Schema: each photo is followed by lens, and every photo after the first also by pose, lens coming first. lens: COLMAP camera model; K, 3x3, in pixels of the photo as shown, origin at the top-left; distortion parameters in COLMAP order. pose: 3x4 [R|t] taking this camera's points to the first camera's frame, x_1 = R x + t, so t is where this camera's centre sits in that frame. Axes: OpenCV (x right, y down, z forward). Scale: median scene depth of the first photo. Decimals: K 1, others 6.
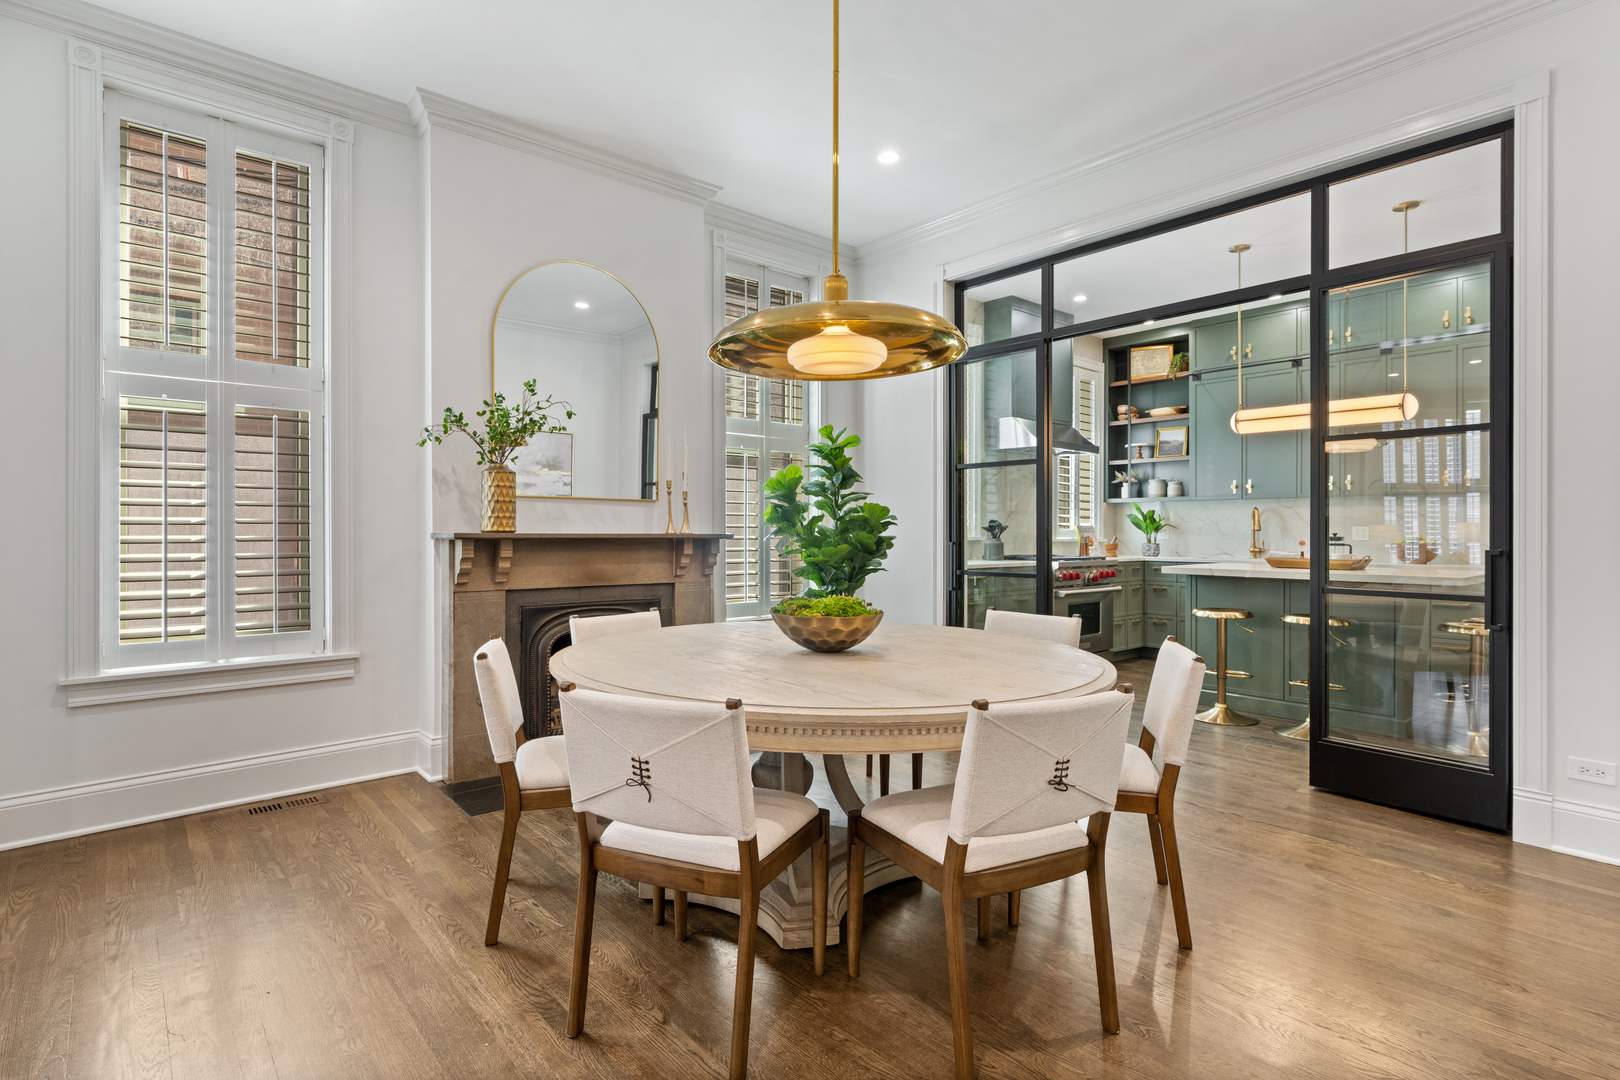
lens RADIAL K [[801.4, 0, 805.2], [0, 801.4, 532.3], [0, 0, 1]] dist [-0.004596, -0.000568]
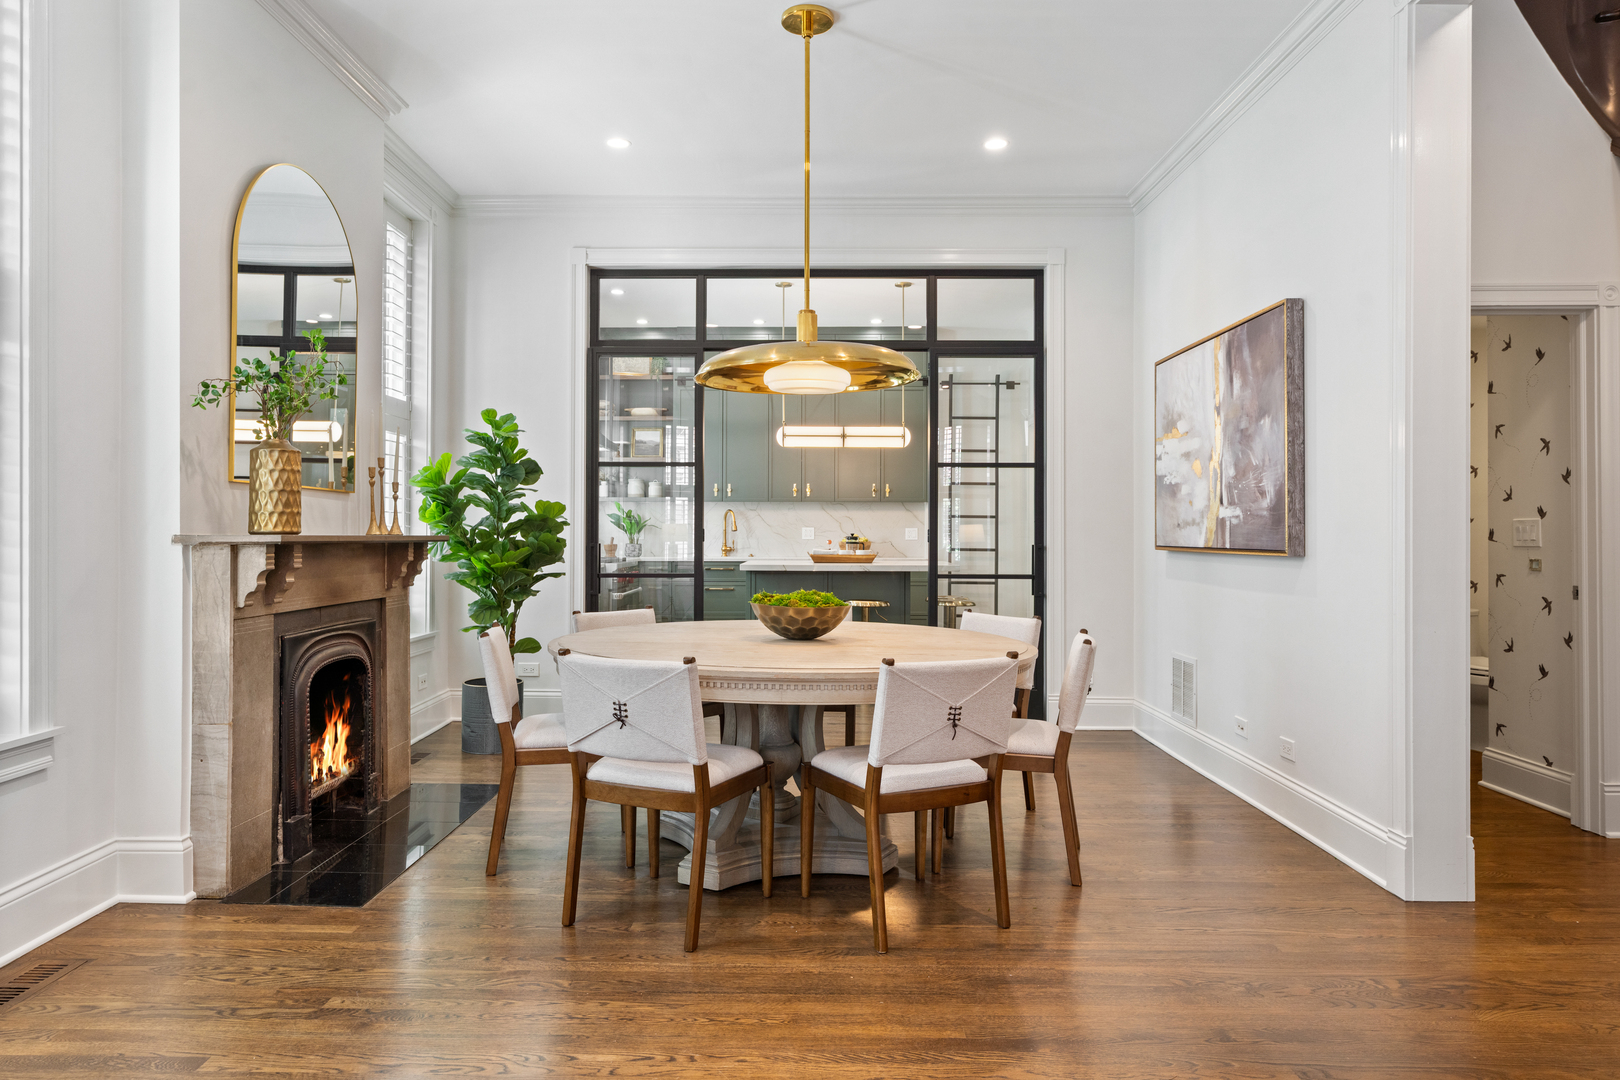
lens RADIAL K [[1010.6, 0, 811.1], [0, 1010.6, 526.0], [0, 0, 1]] dist [-0.007471, -0.004728]
pose [[0.650652, 0.004306, 0.759364, -0.391729], [-0.000181, 0.999985, -0.005515, -0.001182], [-0.759376, 0.003451, 0.650643, 0.022293]]
